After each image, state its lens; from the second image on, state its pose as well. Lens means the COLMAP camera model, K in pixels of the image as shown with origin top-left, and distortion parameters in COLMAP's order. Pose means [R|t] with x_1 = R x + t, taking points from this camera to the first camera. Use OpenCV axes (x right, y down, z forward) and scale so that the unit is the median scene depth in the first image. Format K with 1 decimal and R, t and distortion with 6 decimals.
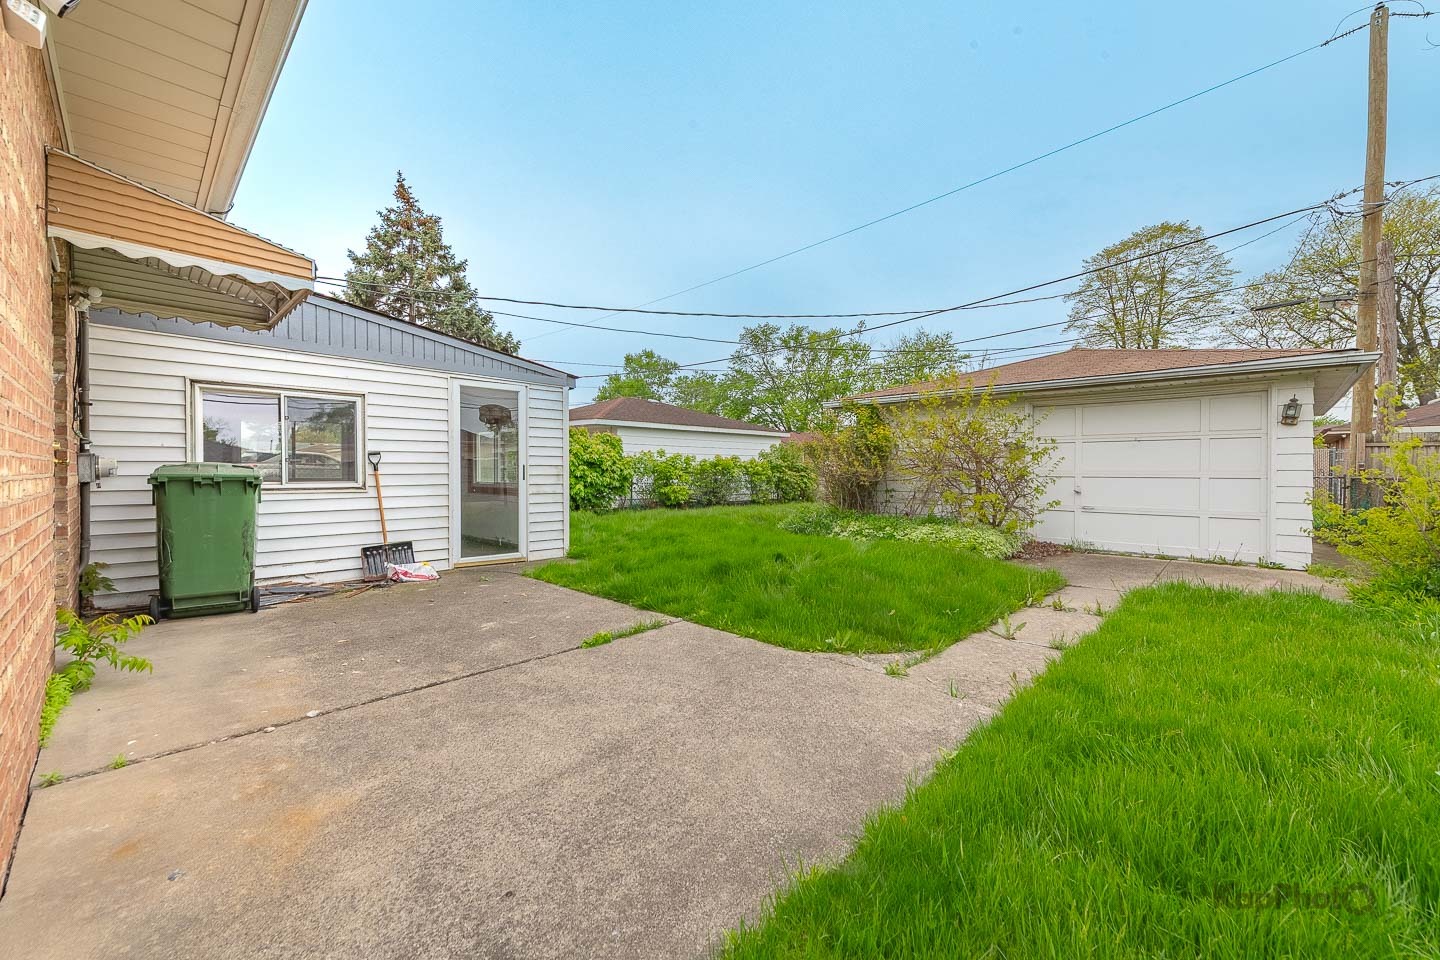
lens RADIAL K [[577.0, 0, 724.9], [0, 577.0, 459.8], [0, 0, 1]] dist [0.018740, -0.007568]
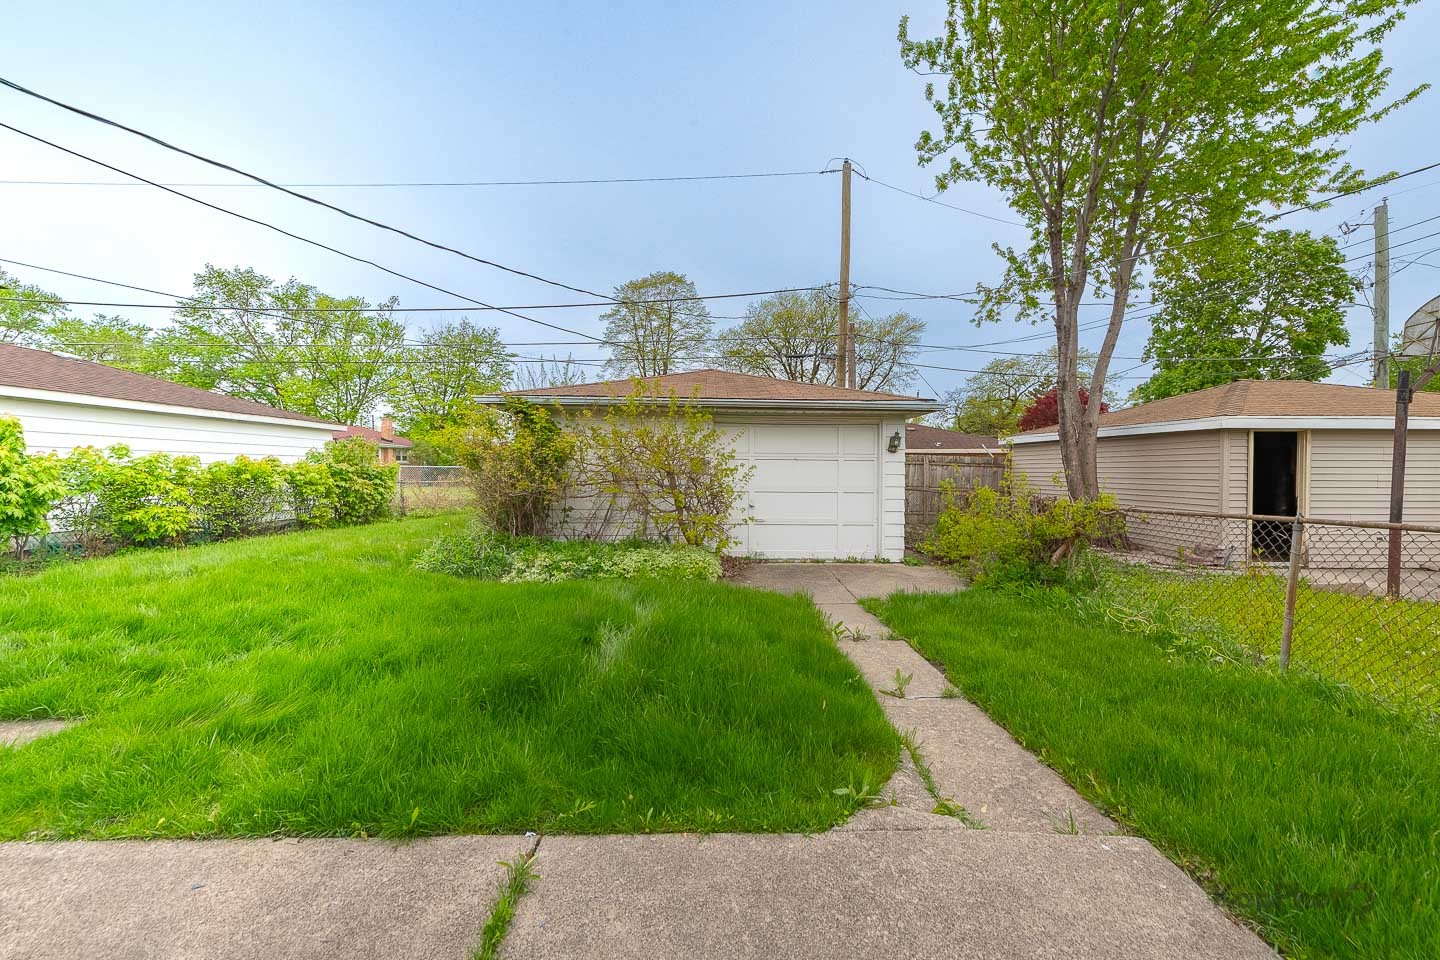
lens RADIAL K [[569.4, 0, 722.1], [0, 569.4, 466.3], [0, 0, 1]] dist [0.013689, -0.003597]
pose [[0.700197, 0.009267, 0.713889, -0.091452], [-0.021274, 0.999743, 0.007888, -0.012737], [-0.713632, -0.020711, 0.700214, 0.161280]]
